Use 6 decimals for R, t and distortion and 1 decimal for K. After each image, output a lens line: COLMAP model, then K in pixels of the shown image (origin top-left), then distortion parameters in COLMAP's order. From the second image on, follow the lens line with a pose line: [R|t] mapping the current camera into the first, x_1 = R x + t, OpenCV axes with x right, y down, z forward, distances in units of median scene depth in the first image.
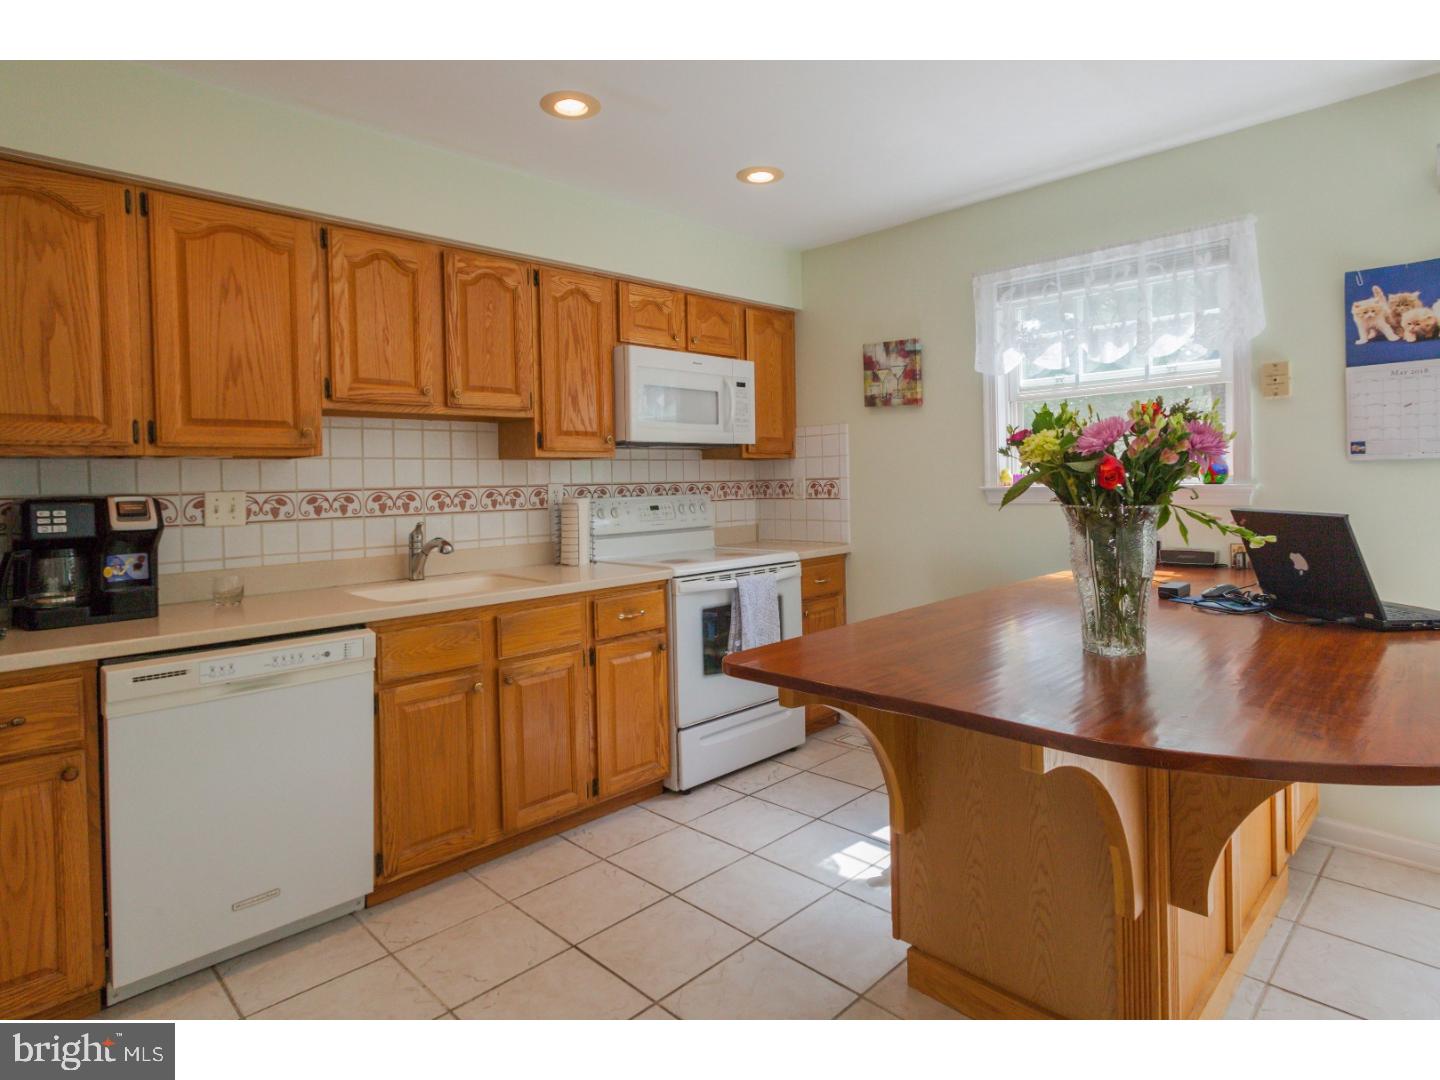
lens RADIAL K [[791.2, 0, 734.6], [0, 791.2, 487.5], [0, 0, 1]] dist [-0.014437, 0.014108]
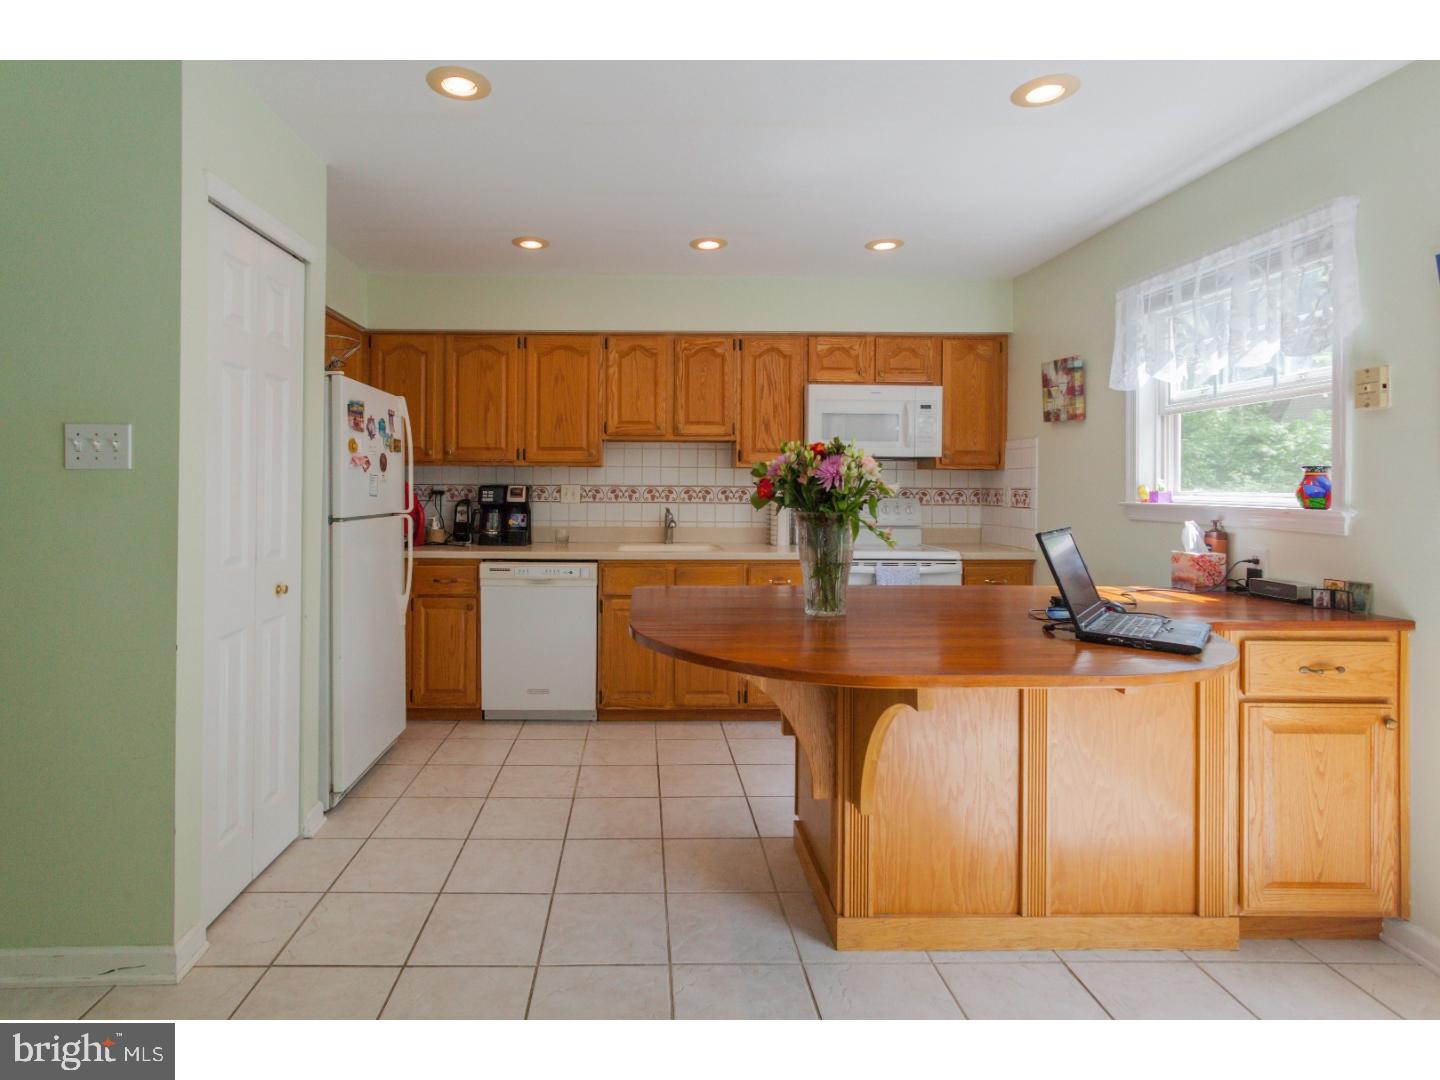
lens RADIAL K [[754.3, 0, 651.8], [0, 754.3, 473.7], [0, 0, 1]] dist [-0.003131, 0.000212]
pose [[0.705517, 0.018698, -0.708446, 0.669047], [-0.030392, 0.999531, -0.003886, -0.017326], [0.708041, 0.024273, 0.705754, -0.103686]]
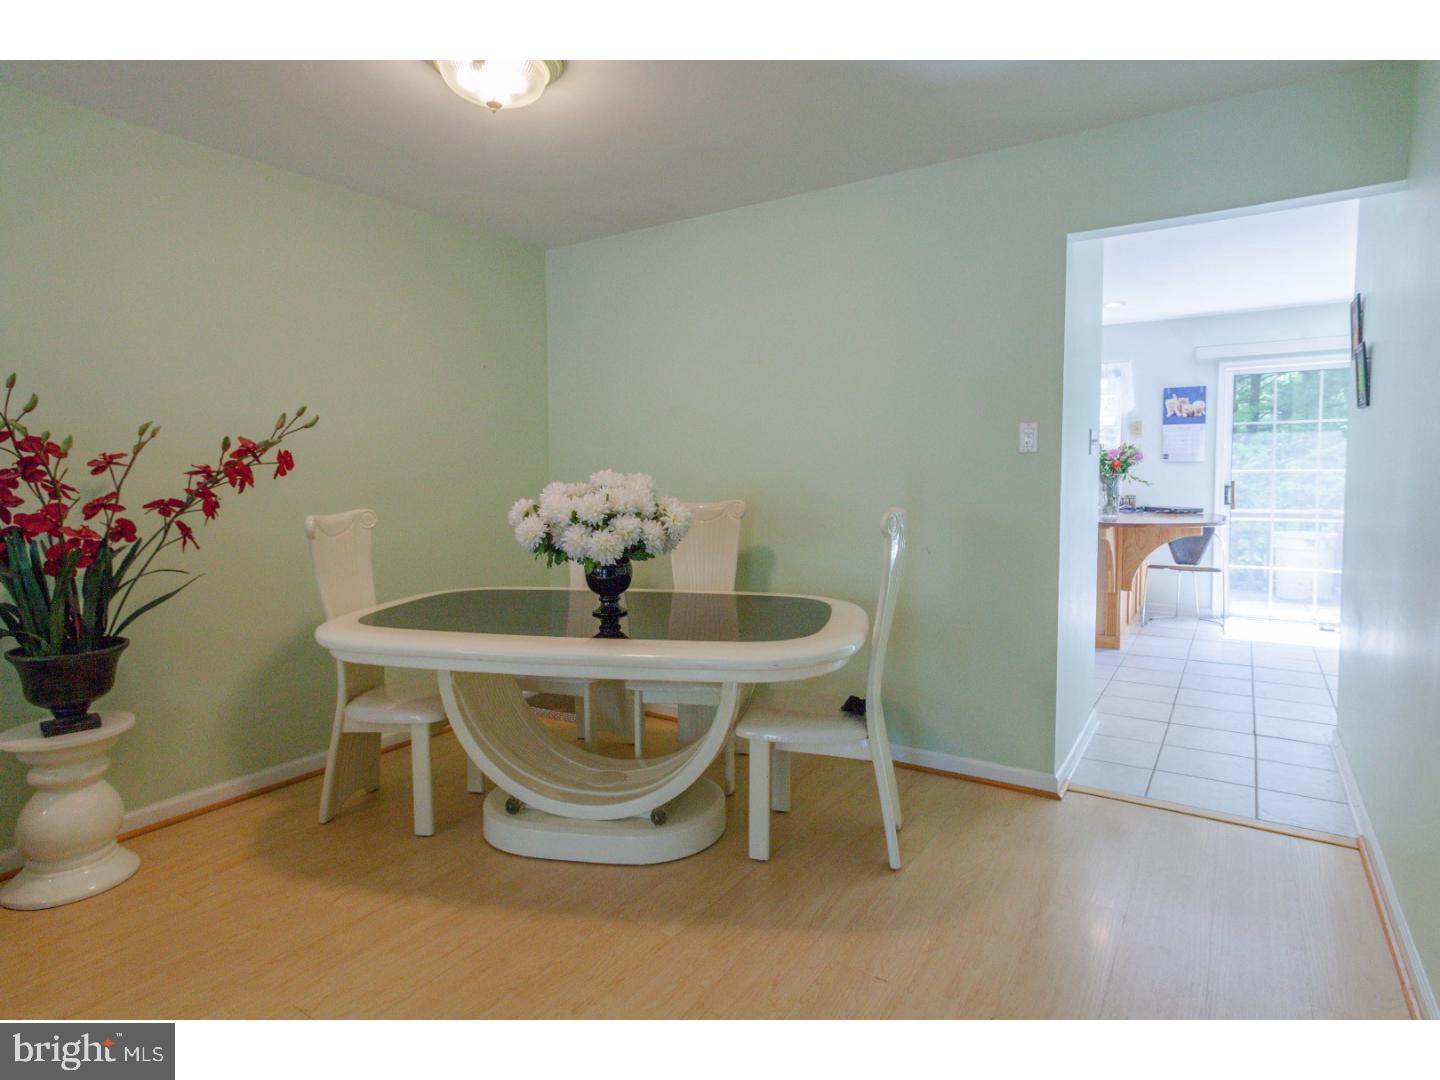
lens RADIAL K [[791.2, 0, 734.6], [0, 791.2, 487.5], [0, 0, 1]] dist [-0.014437, 0.014108]
pose [[0.979865, 0.017857, 0.198860, -0.970275], [-0.022361, 0.999541, 0.020427, 0.025715], [-0.198404, -0.024463, 0.979815, -1.099754]]
